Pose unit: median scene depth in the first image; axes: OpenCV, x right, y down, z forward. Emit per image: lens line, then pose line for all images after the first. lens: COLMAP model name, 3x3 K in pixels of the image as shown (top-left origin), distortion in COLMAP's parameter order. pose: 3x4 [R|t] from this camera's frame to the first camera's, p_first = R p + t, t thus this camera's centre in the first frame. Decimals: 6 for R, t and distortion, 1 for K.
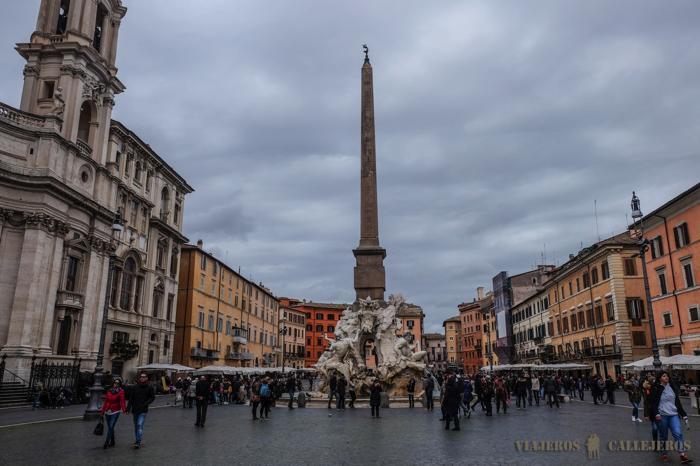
lens RADIAL K [[567.9, 0, 350.0], [0, 567.9, 233.0], [0, 0, 1]] dist [-0.040588, 0.041054]
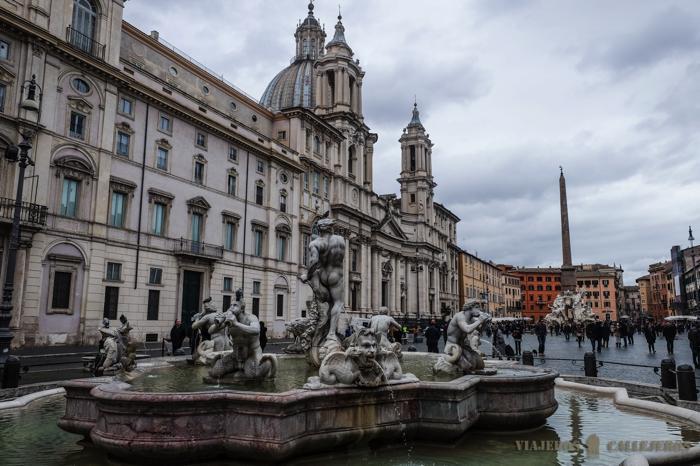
lens RADIAL K [[567.9, 0, 350.0], [0, 567.9, 233.0], [0, 0, 1]] dist [-0.040588, 0.041054]
pose [[0.942297, -0.046167, -0.331579, -0.010803], [0.075809, 0.994143, 0.077021, -0.124394], [0.326081, -0.097713, 0.940278, -0.491789]]
